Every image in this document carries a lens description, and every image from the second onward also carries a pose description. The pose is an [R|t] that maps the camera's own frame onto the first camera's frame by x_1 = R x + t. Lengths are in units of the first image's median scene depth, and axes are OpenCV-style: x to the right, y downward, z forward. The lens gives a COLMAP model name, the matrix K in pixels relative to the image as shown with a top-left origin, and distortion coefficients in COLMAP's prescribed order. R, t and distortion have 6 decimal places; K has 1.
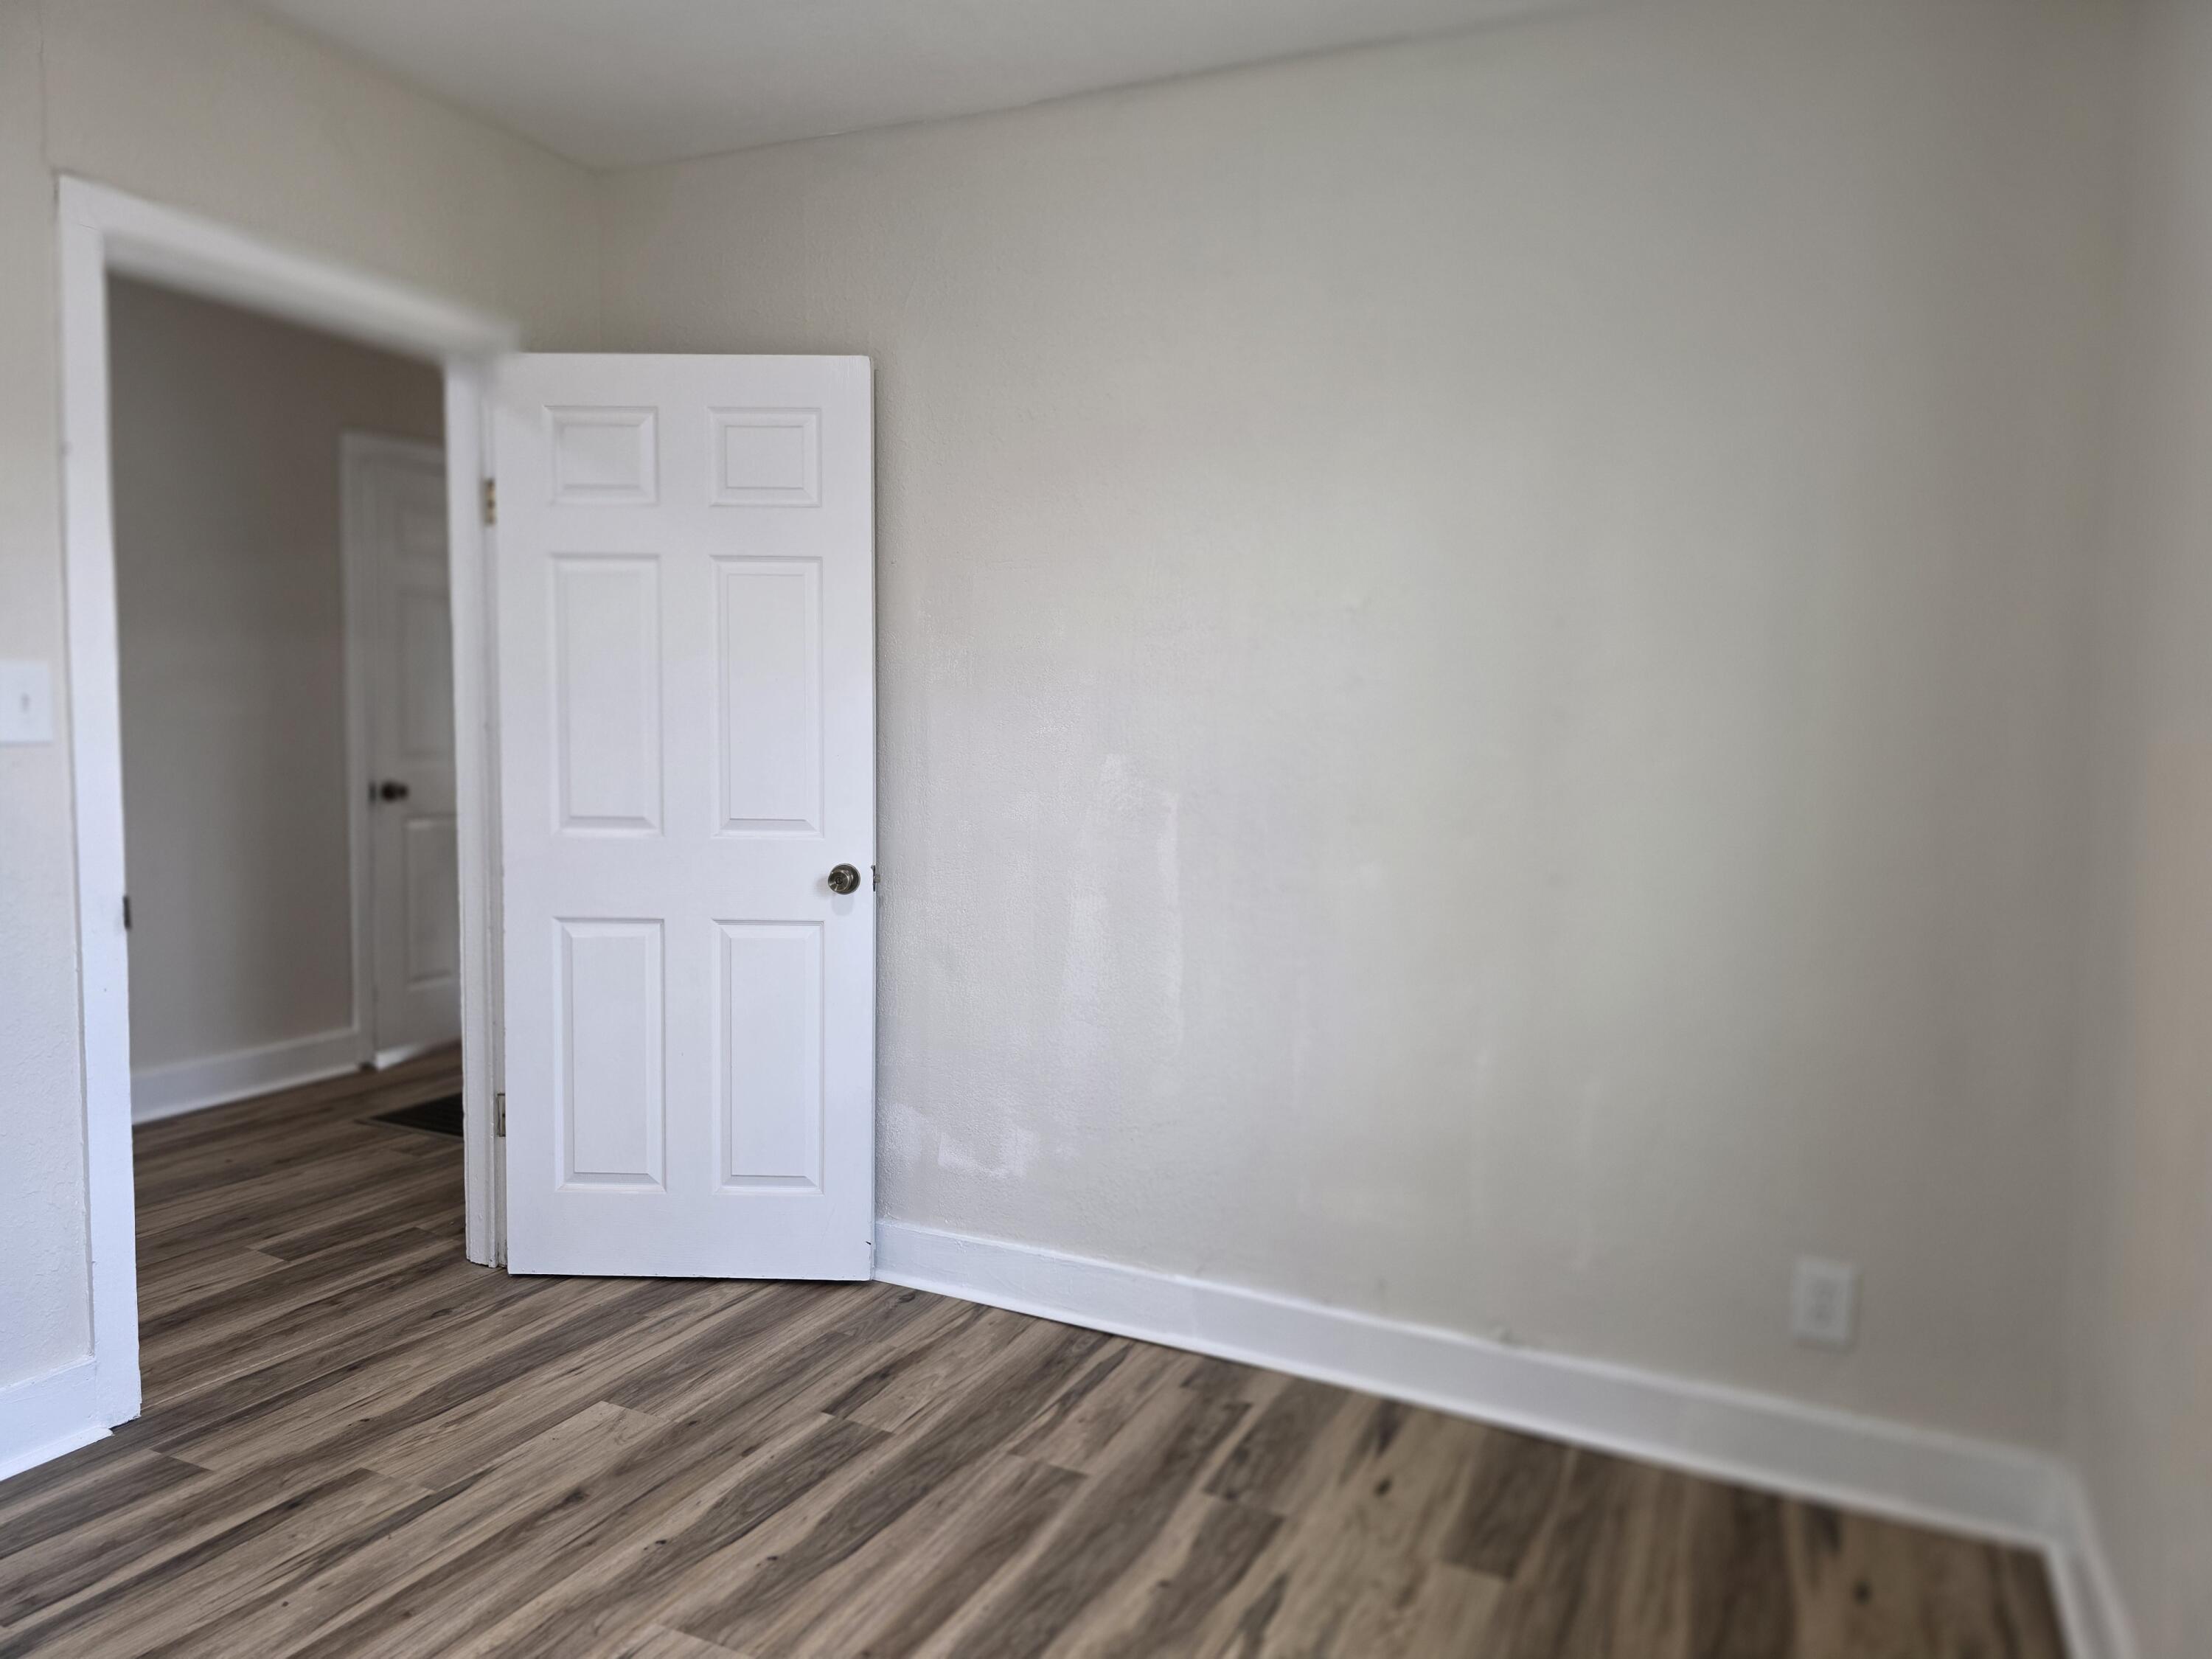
lens RADIAL K [[1492.4, 0, 1106.0], [0, 1492.4, 829.5], [0, 0, 1]] dist [0.048211, -0.046234]
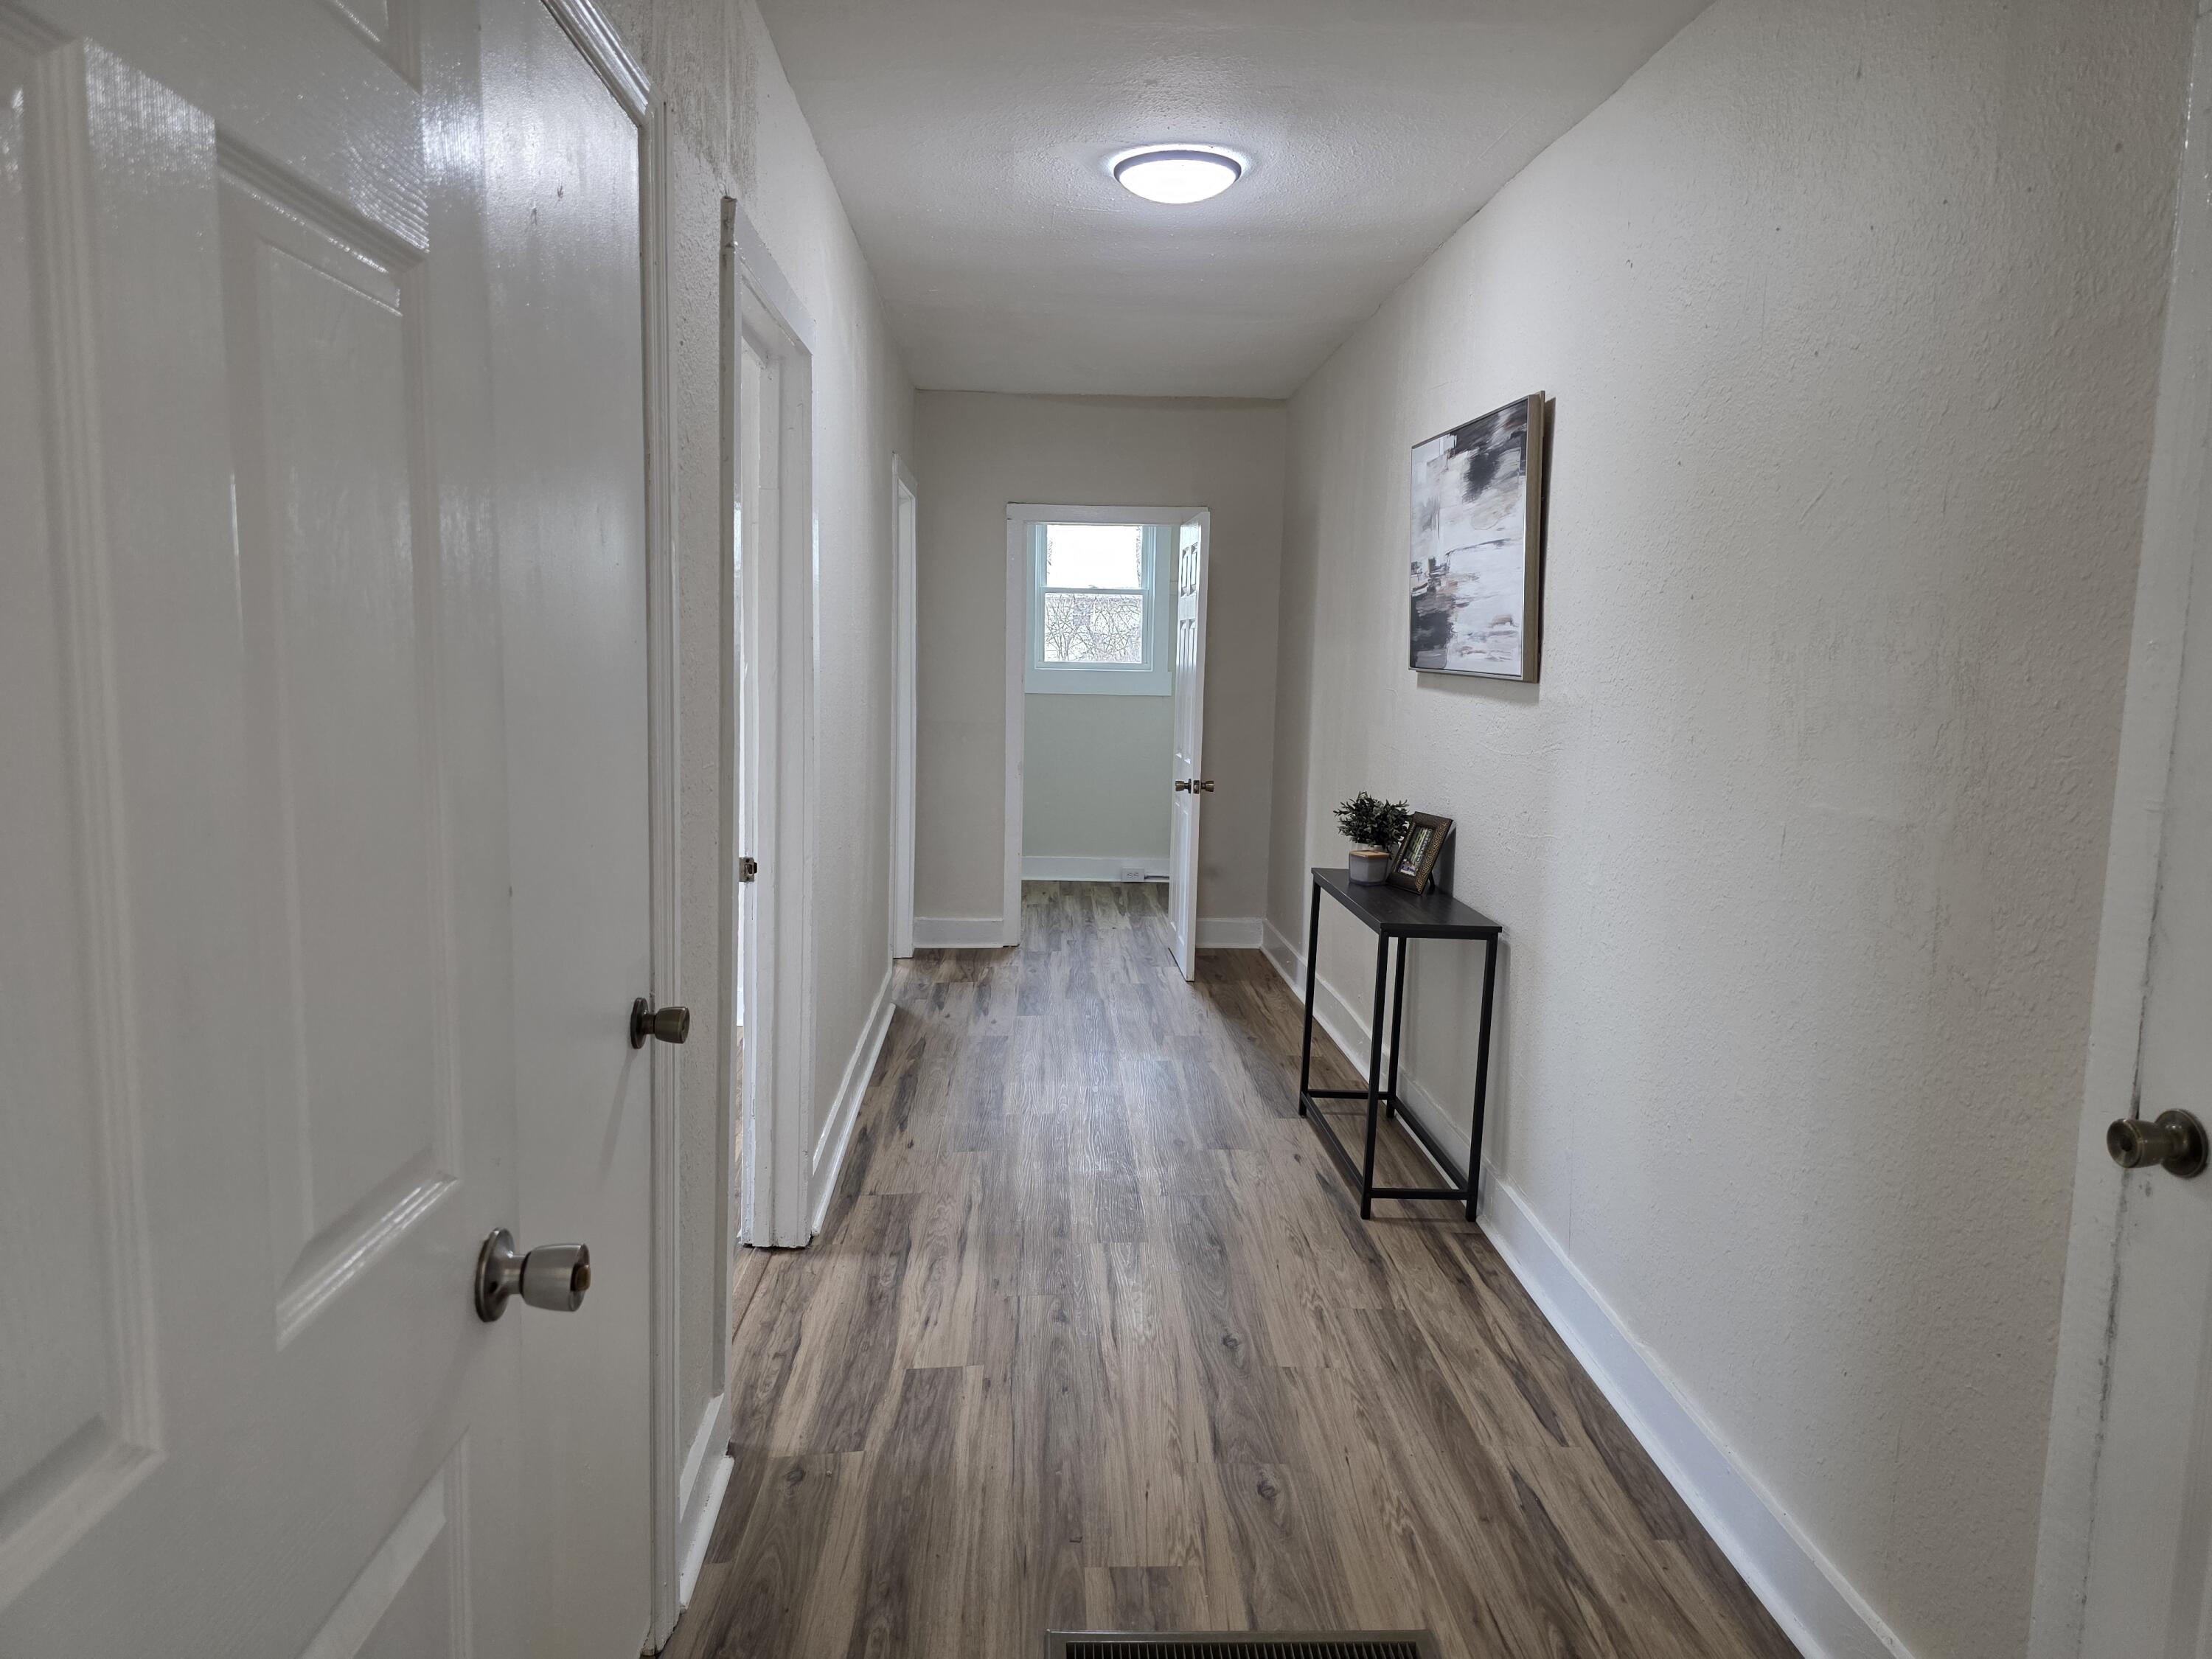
lens RADIAL K [[1492.4, 0, 1106.0], [0, 1492.4, 829.5], [0, 0, 1]] dist [0.048211, -0.046234]
pose [[-0.883368, 0.012798, -0.468506, -0.288738], [-0.079135, 0.981202, 0.176012, -0.216297], [0.461952, 0.192558, -0.865750, 2.084667]]
